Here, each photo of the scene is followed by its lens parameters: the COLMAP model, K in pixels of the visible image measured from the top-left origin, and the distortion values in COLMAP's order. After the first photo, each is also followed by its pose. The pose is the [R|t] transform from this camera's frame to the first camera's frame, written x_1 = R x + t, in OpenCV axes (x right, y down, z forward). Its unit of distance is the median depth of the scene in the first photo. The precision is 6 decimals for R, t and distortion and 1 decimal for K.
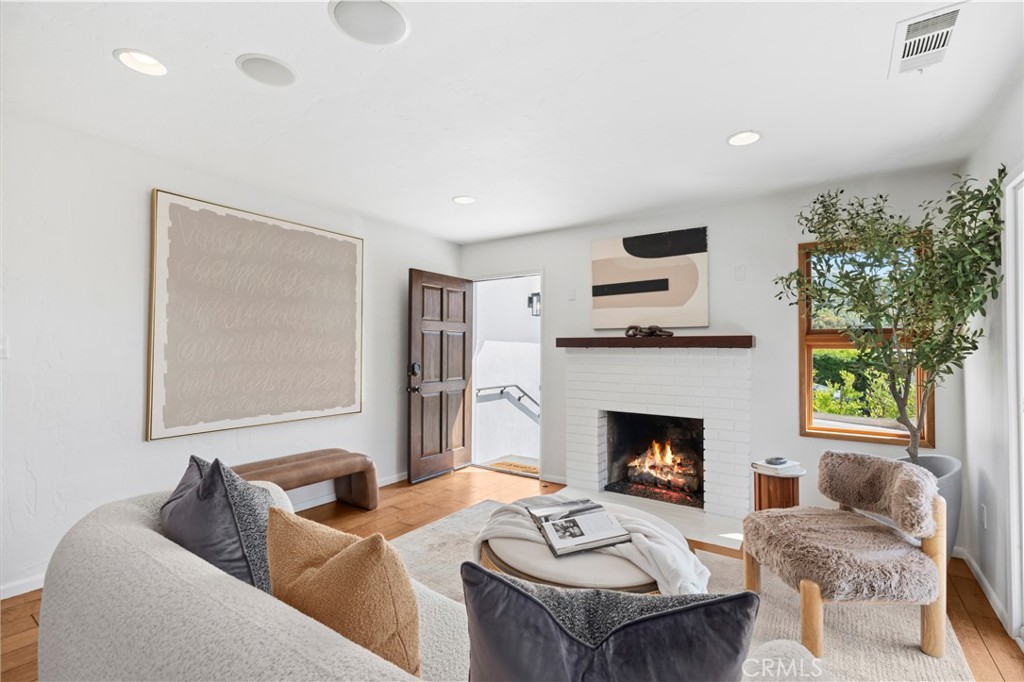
lens RADIAL K [[461.3, 0, 511.1], [0, 461.3, 343.9], [0, 0, 1]] dist [-0.004065, 0.000738]
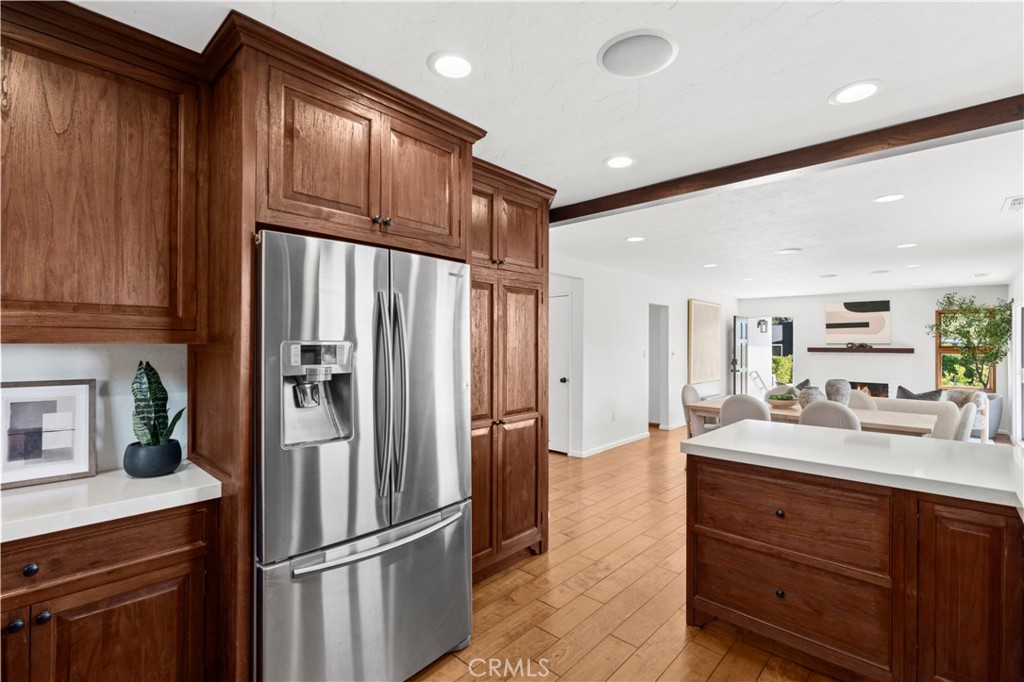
lens RADIAL K [[461.3, 0, 517.1], [0, 461.3, 344.9], [0, 0, 1]] dist [-0.004065, 0.000738]
pose [[0.990009, 0.002593, -0.140982, -1.080243], [-0.000656, 0.999905, 0.013787, -0.061963], [0.141004, -0.013557, 0.989916, -1.518618]]
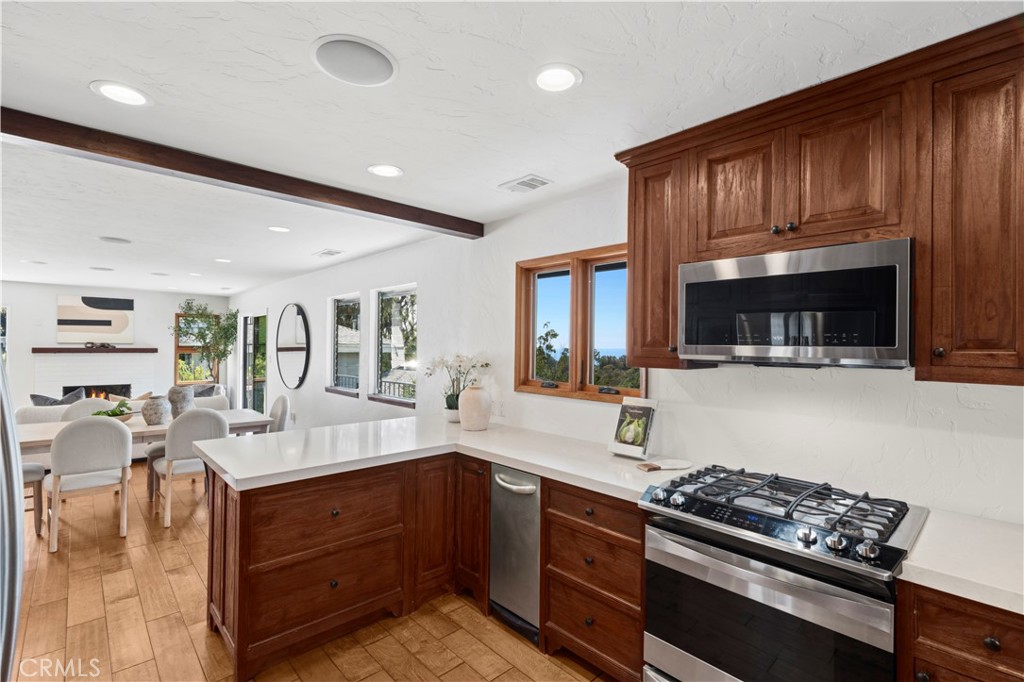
lens RADIAL K [[461.3, 0, 514.4], [0, 461.3, 344.2], [0, 0, 1]] dist [-0.004065, 0.000738]
pose [[0.217026, 0.002511, 0.976163, -1.367752], [-0.023739, 0.999715, 0.002706, -0.084287], [-0.975877, -0.023760, 0.217024, -1.315641]]
